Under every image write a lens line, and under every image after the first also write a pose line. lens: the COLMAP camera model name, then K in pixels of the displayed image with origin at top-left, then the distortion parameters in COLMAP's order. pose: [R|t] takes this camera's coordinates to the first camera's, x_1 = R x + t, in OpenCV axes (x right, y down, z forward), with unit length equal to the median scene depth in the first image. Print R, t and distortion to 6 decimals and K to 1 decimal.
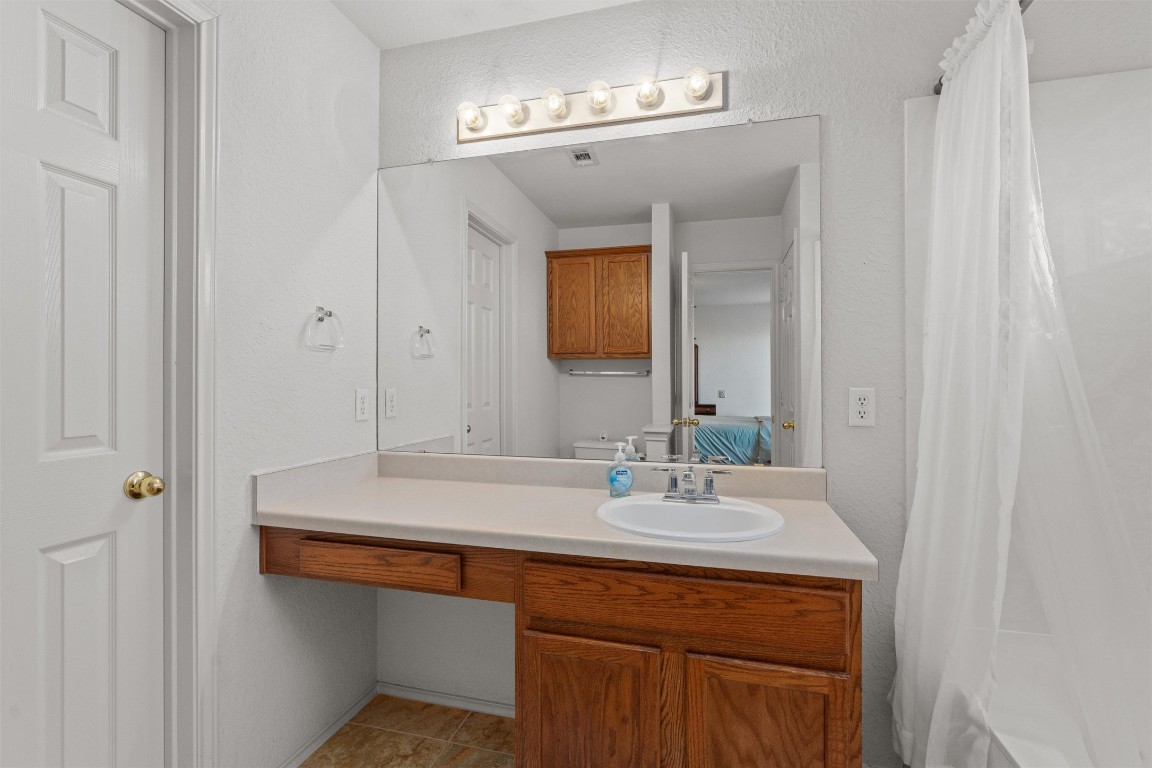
lens RADIAL K [[521.7, 0, 573.6], [0, 521.7, 386.5], [0, 0, 1]] dist [-0.003658, 0.000361]
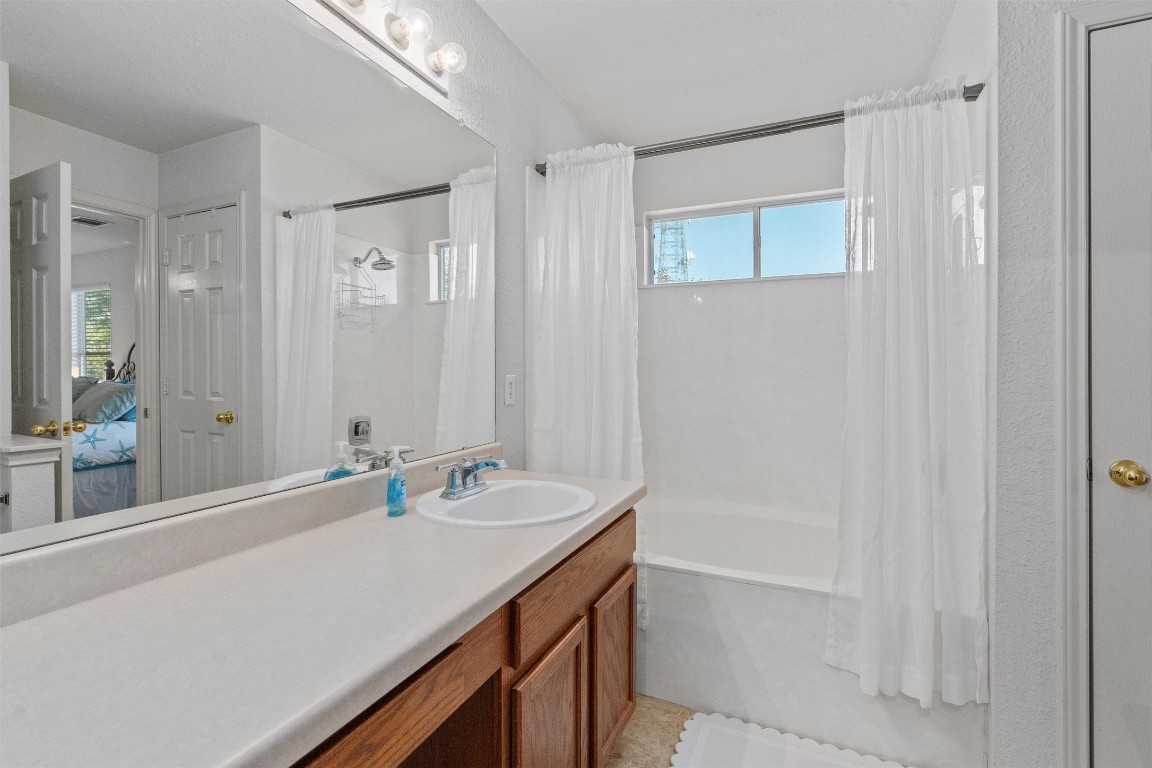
lens RADIAL K [[521.7, 0, 571.7], [0, 521.7, 372.0], [0, 0, 1]] dist [-0.003658, 0.000361]
pose [[0.167926, -0.006737, 0.985777, -0.692601], [-0.000113, 0.999977, 0.006853, -0.013307], [-0.985800, -0.001262, 0.167921, 0.635031]]
